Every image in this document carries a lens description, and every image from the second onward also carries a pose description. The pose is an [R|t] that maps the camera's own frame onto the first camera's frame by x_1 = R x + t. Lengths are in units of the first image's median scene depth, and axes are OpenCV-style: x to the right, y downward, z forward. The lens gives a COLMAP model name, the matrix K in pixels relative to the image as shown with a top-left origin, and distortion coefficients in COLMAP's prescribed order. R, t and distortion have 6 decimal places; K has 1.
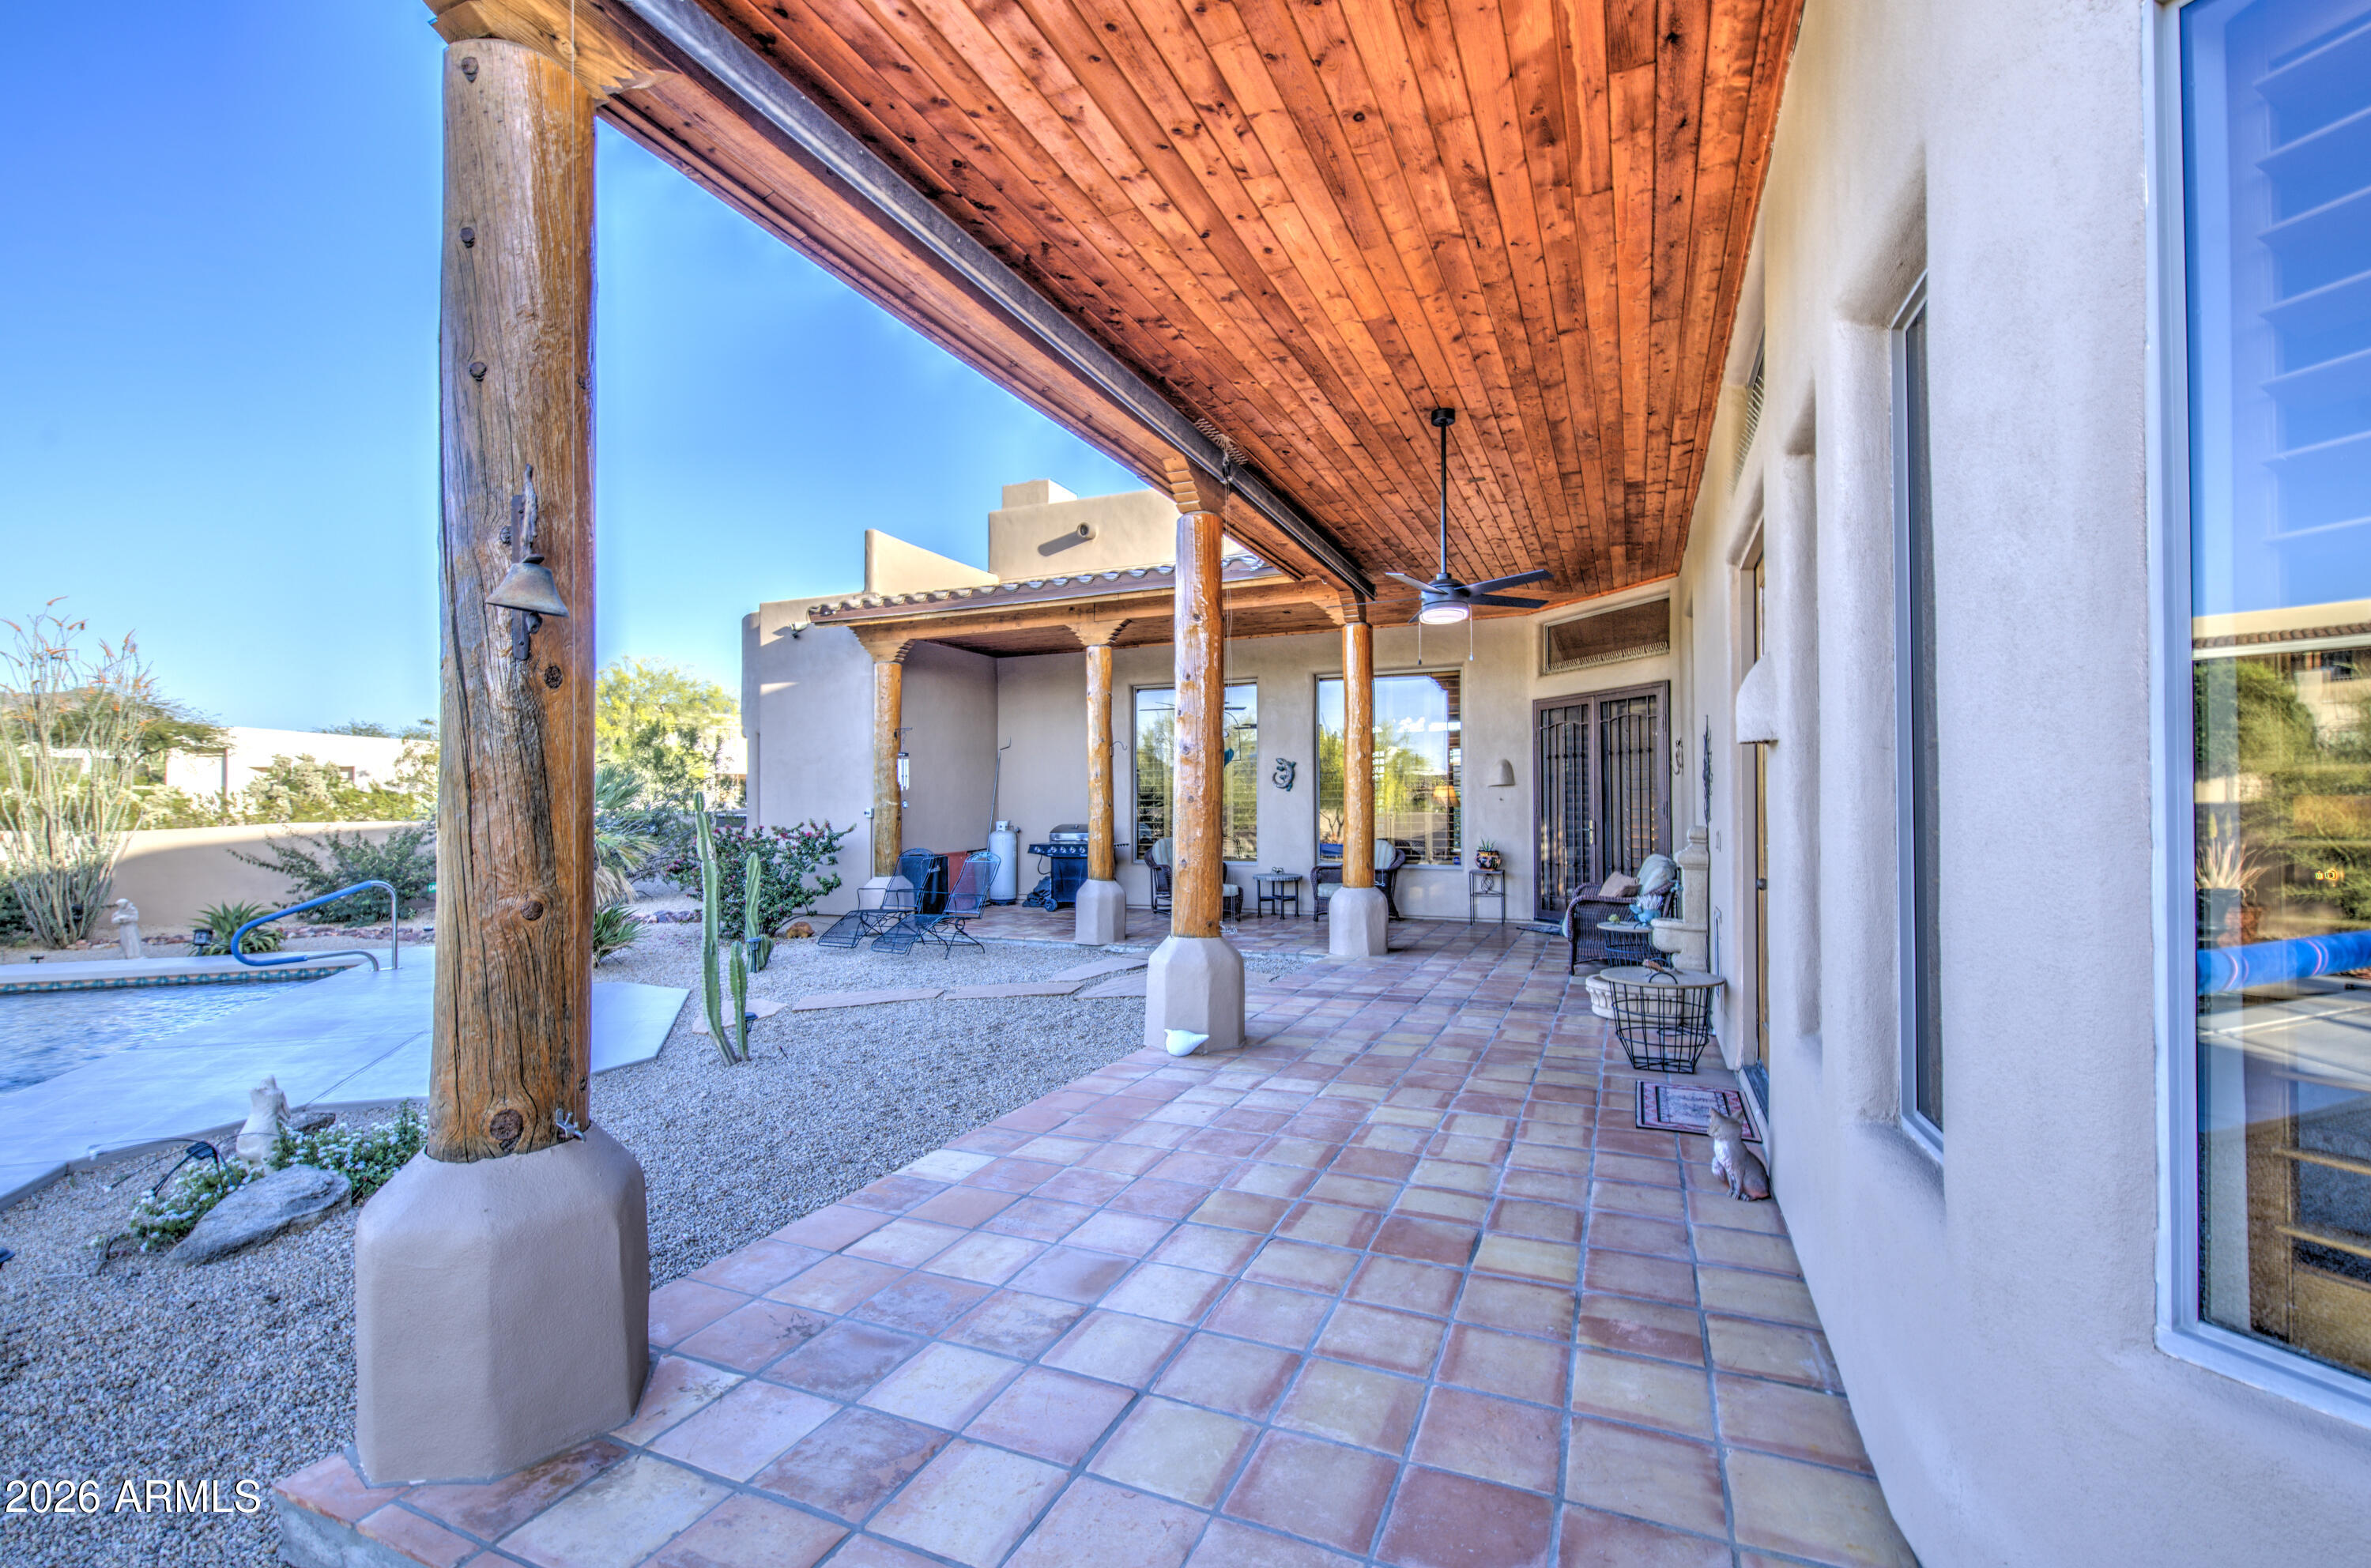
lens RADIAL K [[1016.7, 0, 1188.4], [0, 1016.7, 791.2], [0, 0, 1]] dist [-0.000248, -0.000050]
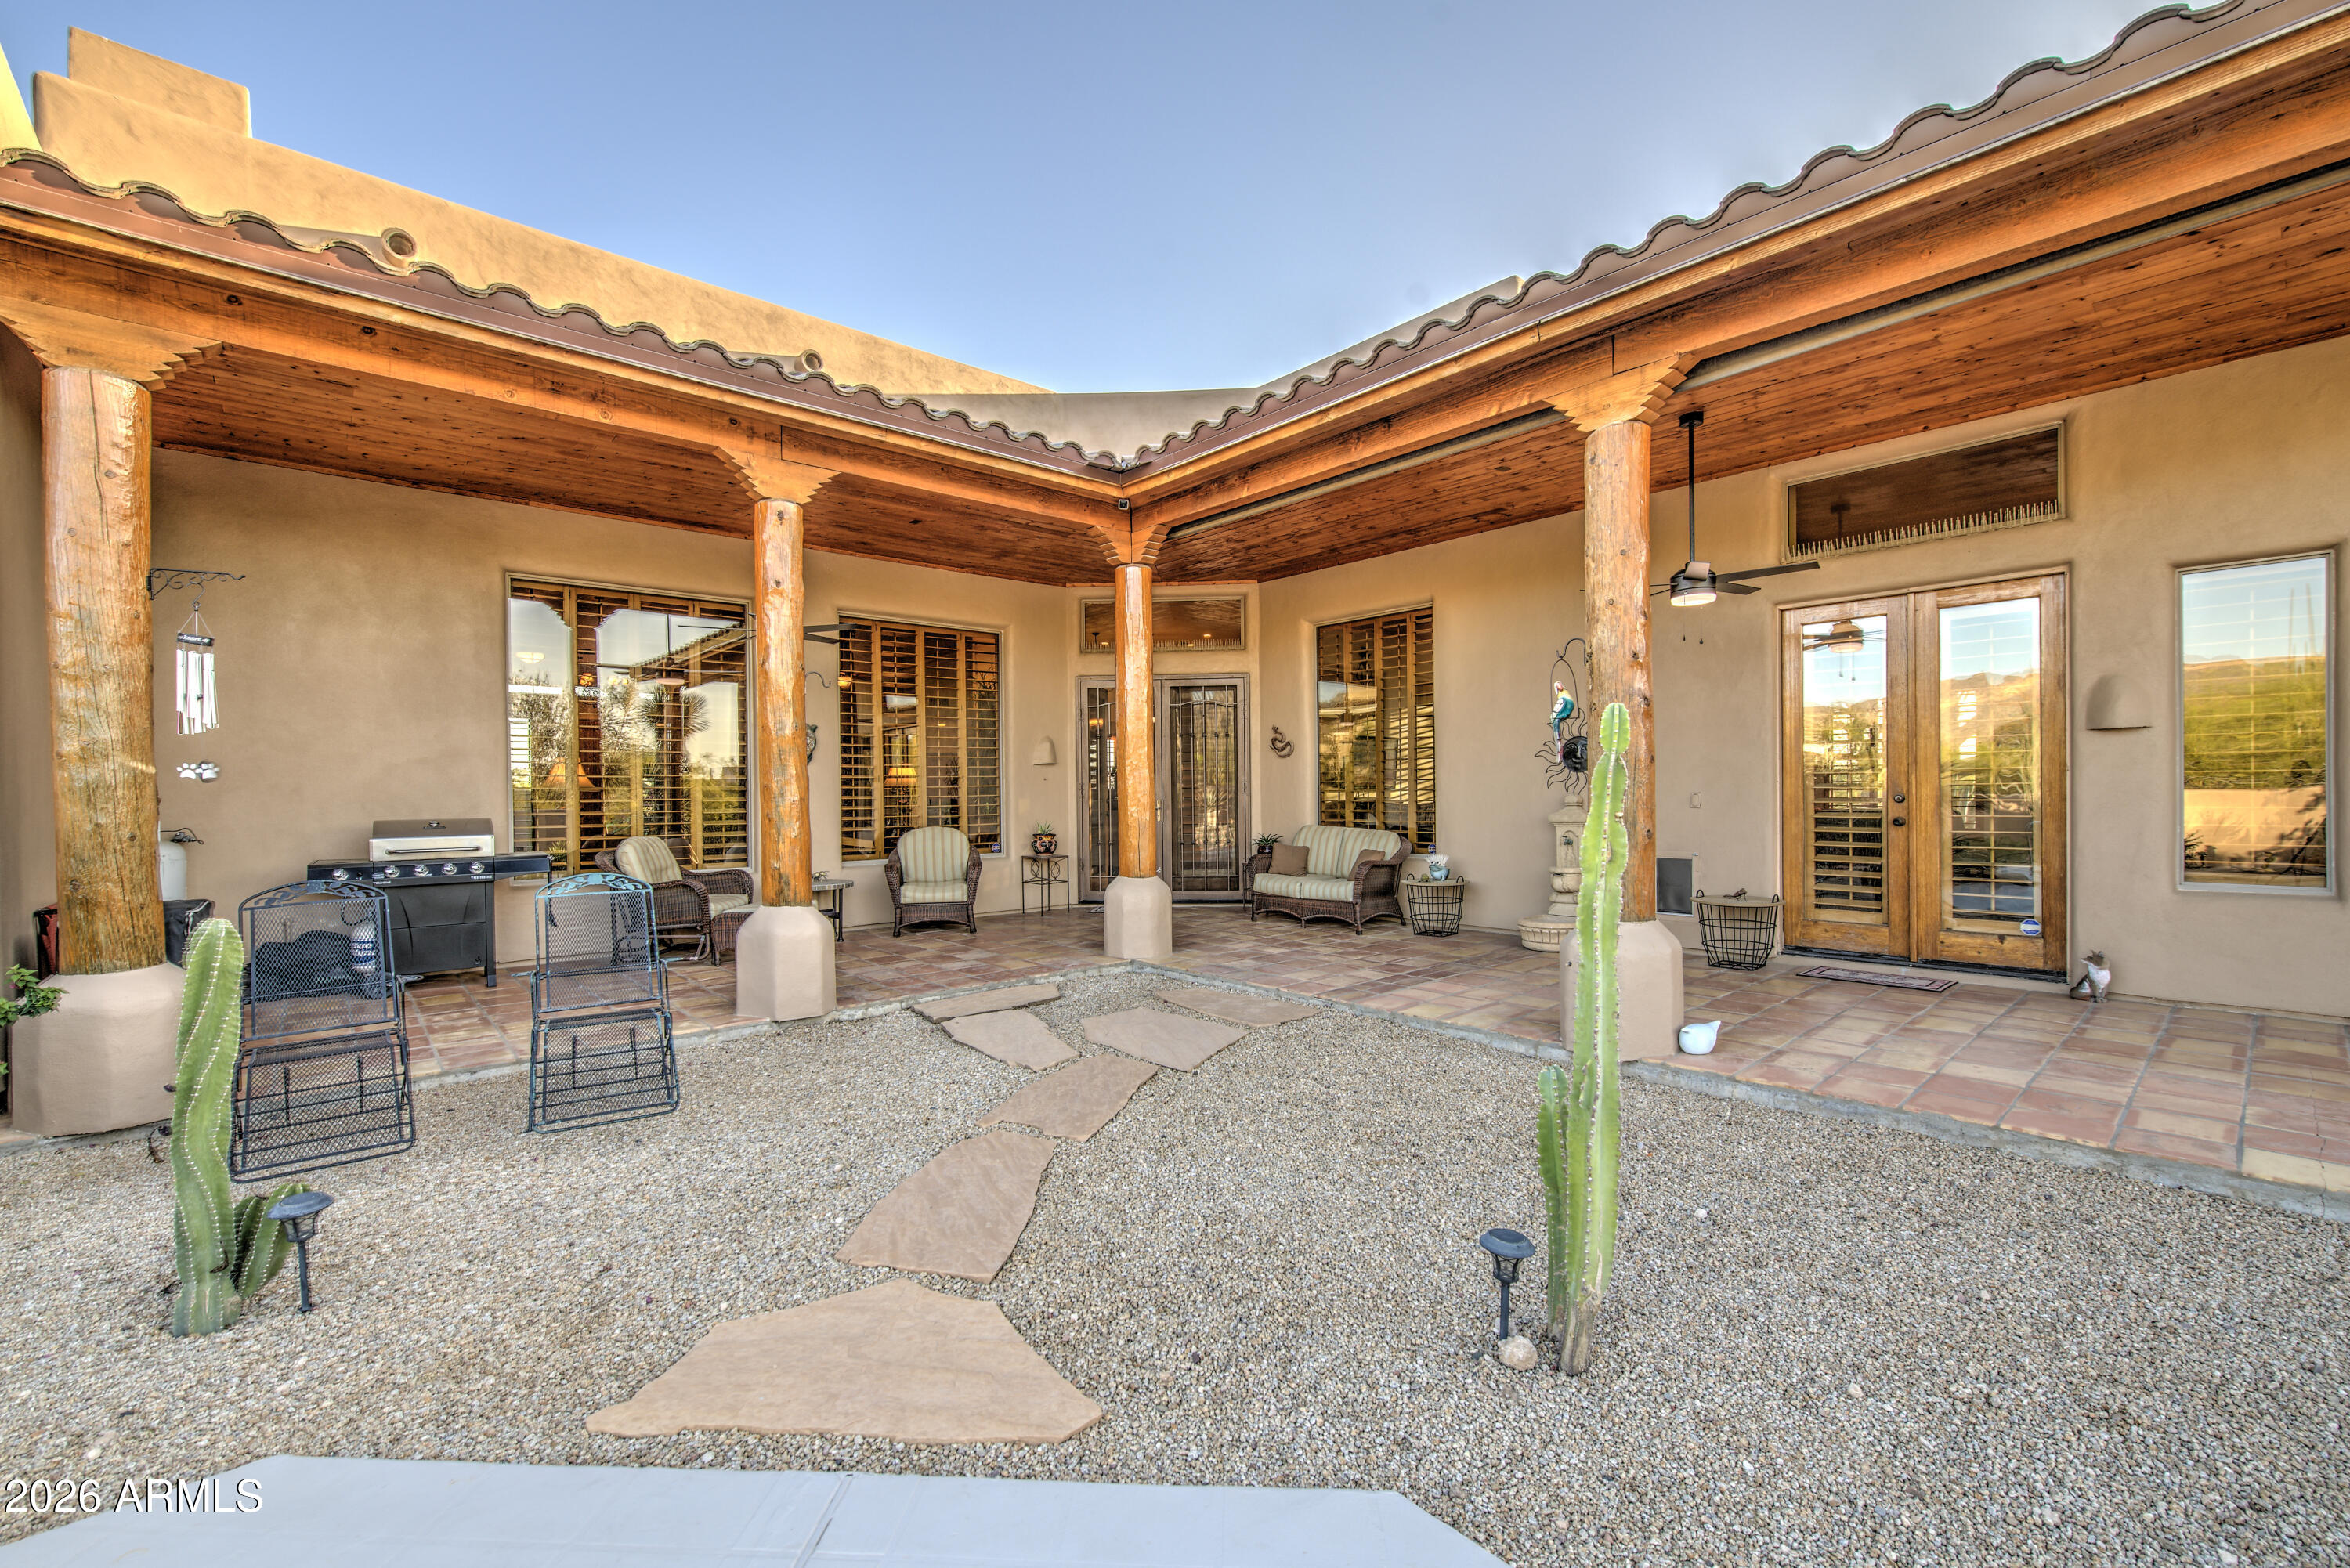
lens RADIAL K [[982.9, 0, 1175.5], [0, 982.9, 795.4], [0, 0, 1]] dist [0.001018, -0.000235]
pose [[0.408276, -0.000752, 0.912858, -0.489436], [0.001210, 0.999999, 0.000283, 0.023875], [-0.912858, 0.000989, 0.408277, 0.539869]]
